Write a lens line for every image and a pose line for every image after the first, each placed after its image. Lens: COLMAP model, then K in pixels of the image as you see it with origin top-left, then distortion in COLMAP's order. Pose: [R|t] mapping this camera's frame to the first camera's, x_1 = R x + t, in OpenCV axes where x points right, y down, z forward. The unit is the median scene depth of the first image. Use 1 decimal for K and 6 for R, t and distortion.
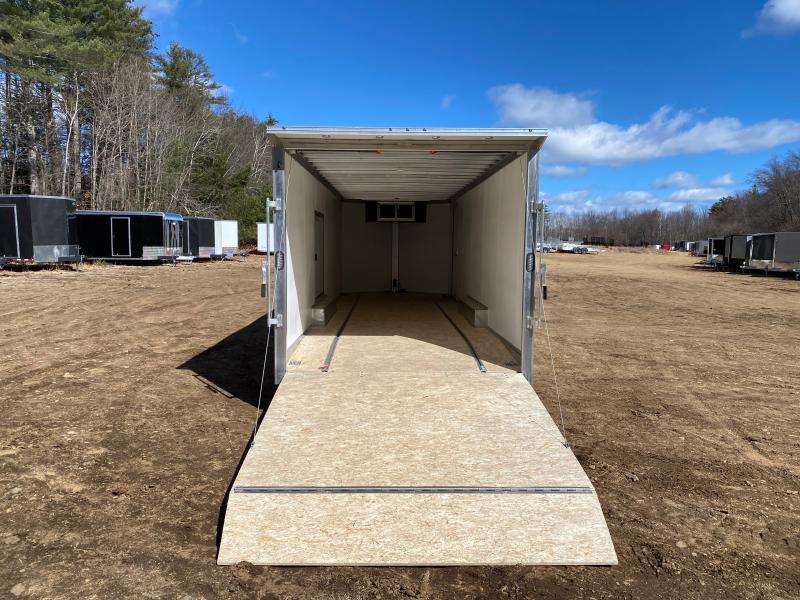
lens RADIAL K [[606.0, 0, 399.6], [0, 606.0, 296.7], [0, 0, 1]] dist [0.022360, -0.016061]
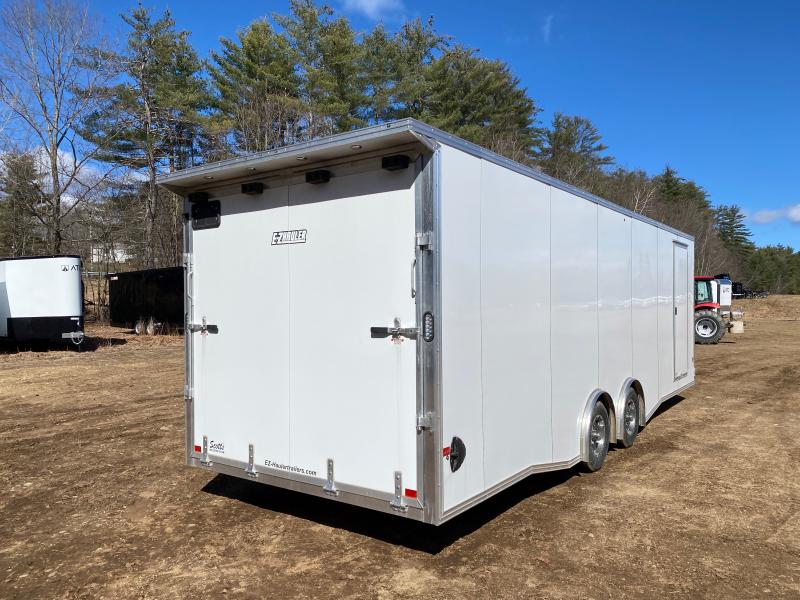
lens RADIAL K [[606.0, 0, 393.6], [0, 606.0, 305.2], [0, 0, 1]] dist [0.022360, -0.016061]
pose [[0.795650, -0.015081, -0.605569, 0.539492], [-0.036615, 0.996665, -0.072928, -0.030132], [0.604649, 0.080198, 0.792444, 0.445363]]
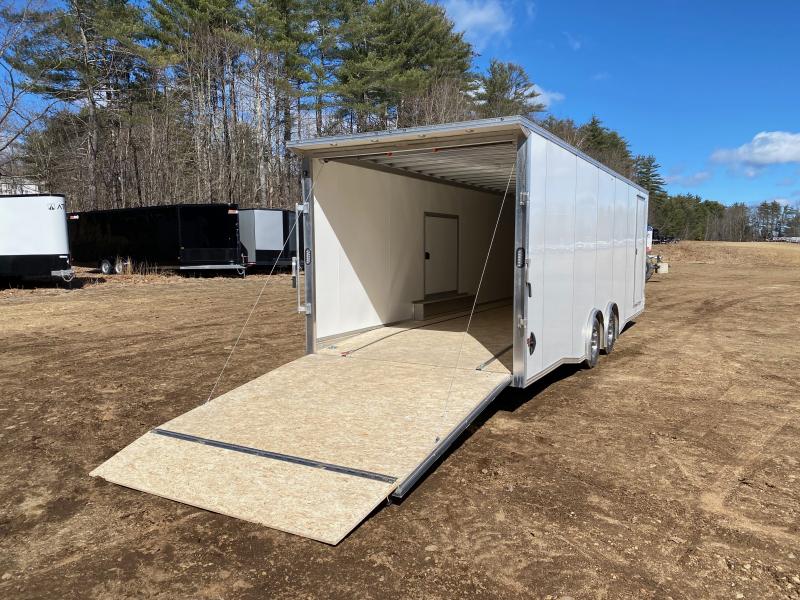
lens RADIAL K [[606.0, 0, 402.1], [0, 606.0, 298.3], [0, 0, 1]] dist [0.022360, -0.016061]
pose [[0.867521, 0.032064, -0.496366, 0.496213], [-0.034390, 0.999399, 0.004454, 0.008500], [0.496210, 0.013207, 0.868102, 0.084276]]
